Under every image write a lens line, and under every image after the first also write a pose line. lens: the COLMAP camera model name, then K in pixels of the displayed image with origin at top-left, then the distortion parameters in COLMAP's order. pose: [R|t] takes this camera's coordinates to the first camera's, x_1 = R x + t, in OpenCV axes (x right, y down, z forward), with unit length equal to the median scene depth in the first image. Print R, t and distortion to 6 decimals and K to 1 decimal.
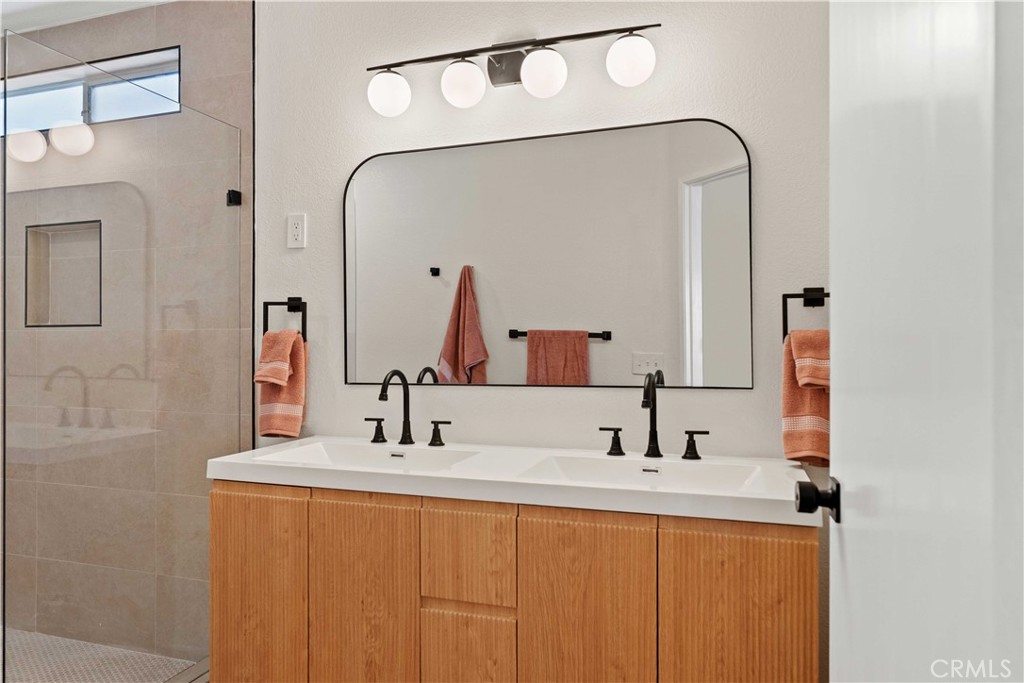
lens RADIAL K [[692.5, 0, 510.6], [0, 692.5, 348.0], [0, 0, 1]] dist [0.042790, 0.001466]
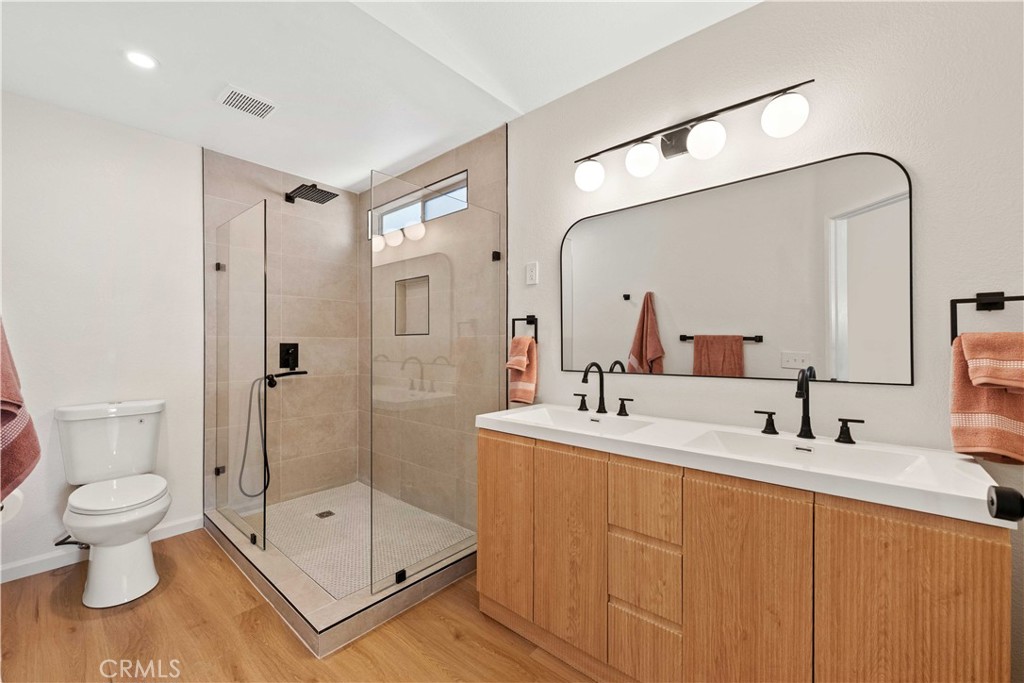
lens RADIAL K [[415.1, 0, 499.0], [0, 415.1, 344.5], [0, 0, 1]] dist [-0.000512, -0.000044]
pose [[0.914208, 0.001394, -0.405243, 0.008182], [-0.003836, 0.999979, -0.005214, -0.001318], [0.405227, 0.006321, 0.914194, 0.120994]]
